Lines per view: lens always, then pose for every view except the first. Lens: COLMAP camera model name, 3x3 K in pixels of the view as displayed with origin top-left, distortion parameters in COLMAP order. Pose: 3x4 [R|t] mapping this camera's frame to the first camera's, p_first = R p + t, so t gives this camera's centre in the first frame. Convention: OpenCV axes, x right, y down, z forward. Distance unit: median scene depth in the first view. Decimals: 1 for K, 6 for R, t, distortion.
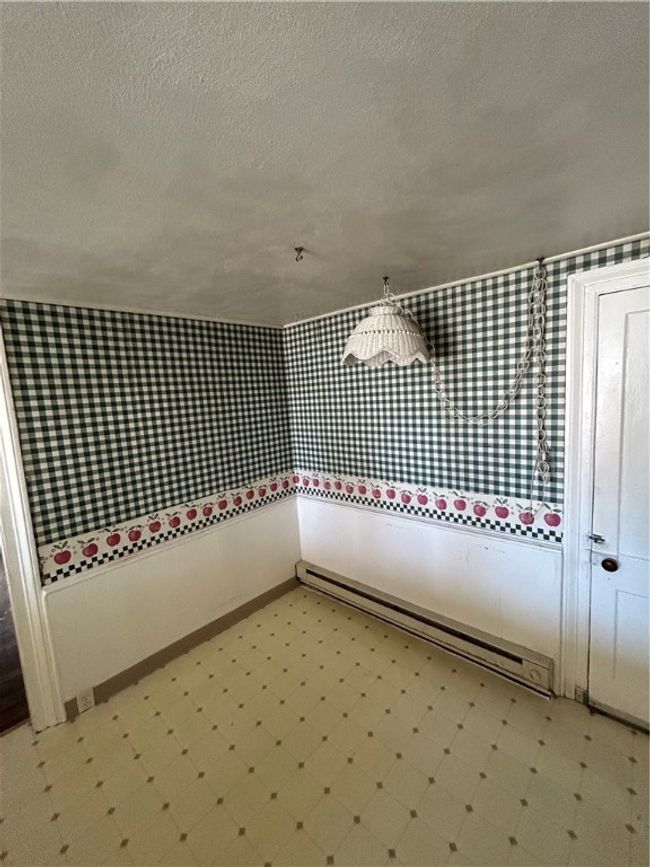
lens RADIAL K [[348.6, 0, 327.2], [0, 348.6, 432.5], [0, 0, 1]] dist [0.000647, -0.000196]
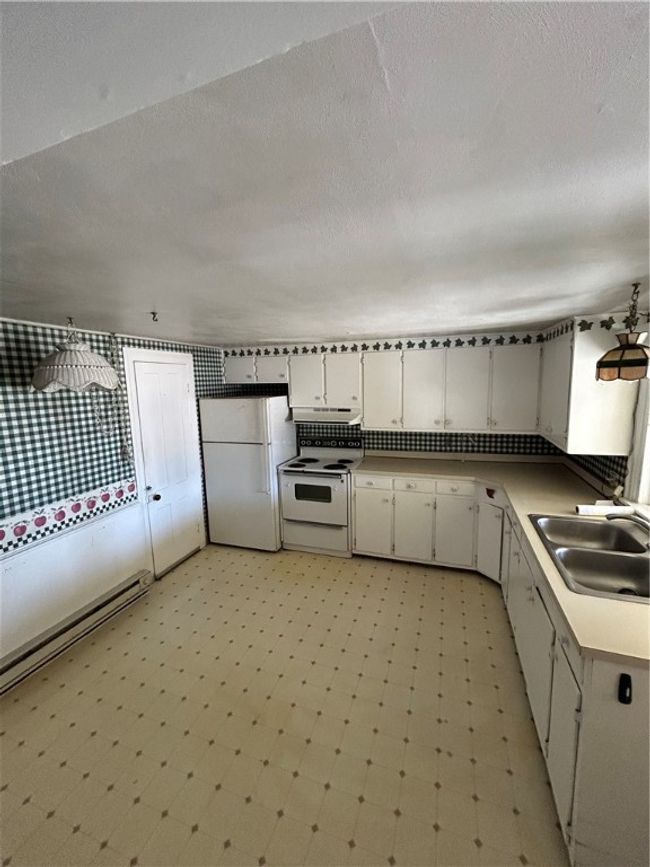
lens RADIAL K [[348.6, 0, 323.5], [0, 348.6, 431.6], [0, 0, 1]] dist [0.000647, -0.000196]
pose [[-0.377212, -0.067045, 0.923697, -1.143139], [0.149357, 0.979917, 0.132119, -0.091744], [-0.914004, 0.187797, -0.359623, 0.655052]]
